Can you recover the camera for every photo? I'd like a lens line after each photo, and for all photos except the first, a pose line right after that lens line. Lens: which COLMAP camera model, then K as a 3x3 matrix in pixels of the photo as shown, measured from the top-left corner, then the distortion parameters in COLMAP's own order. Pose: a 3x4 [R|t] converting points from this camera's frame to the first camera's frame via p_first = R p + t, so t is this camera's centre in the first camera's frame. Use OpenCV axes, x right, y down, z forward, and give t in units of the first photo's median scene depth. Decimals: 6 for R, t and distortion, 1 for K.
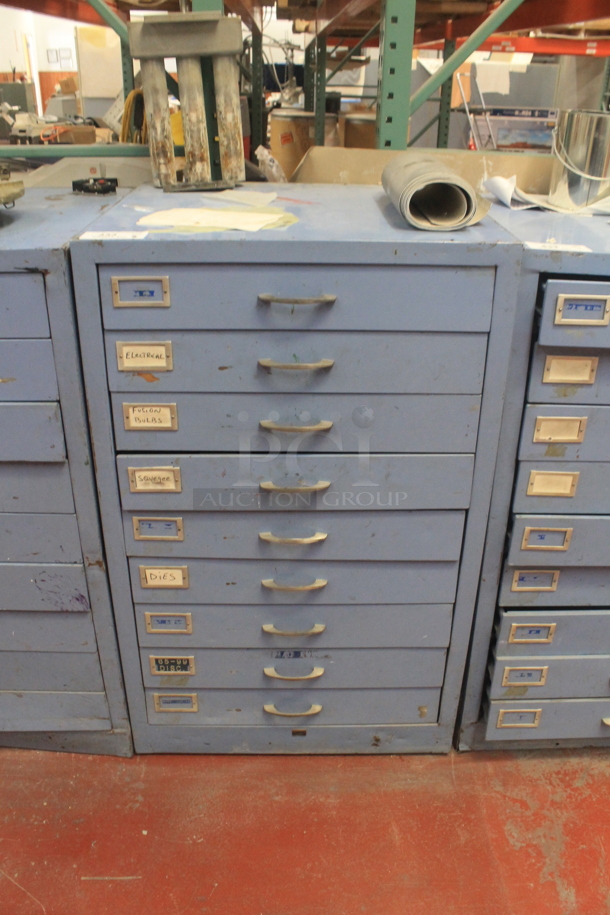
lens RADIAL K [[781.0, 0, 313.7], [0, 781.0, 456.9], [0, 0, 1]] dist [-0.143662, 0.110163]
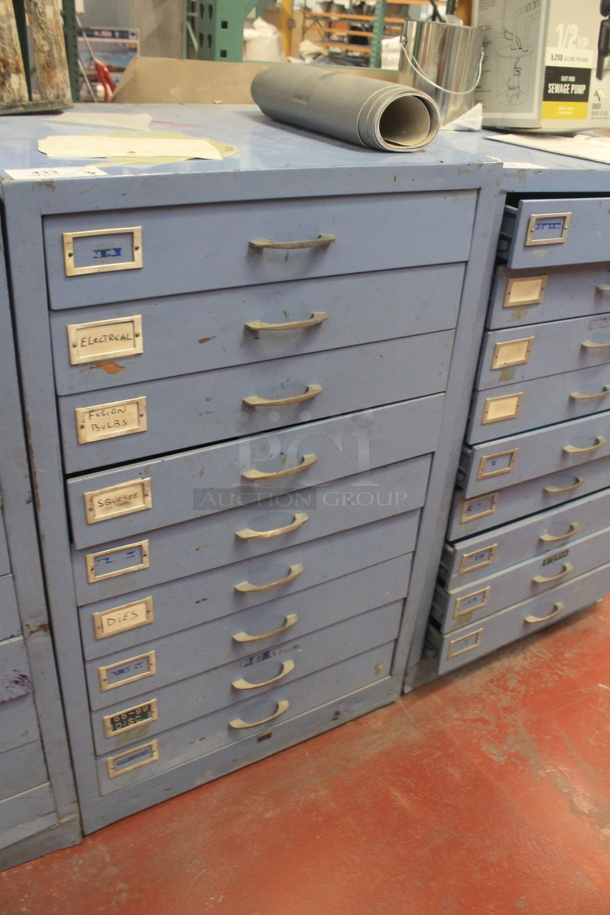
lens RADIAL K [[781.0, 0, 310.5], [0, 781.0, 461.1], [0, 0, 1]] dist [-0.143662, 0.110163]
pose [[0.860167, -0.217609, 0.461258, -0.365105], [0.176072, 0.975504, 0.131874, -0.071306], [-0.478656, -0.032219, 0.877411, 0.236122]]
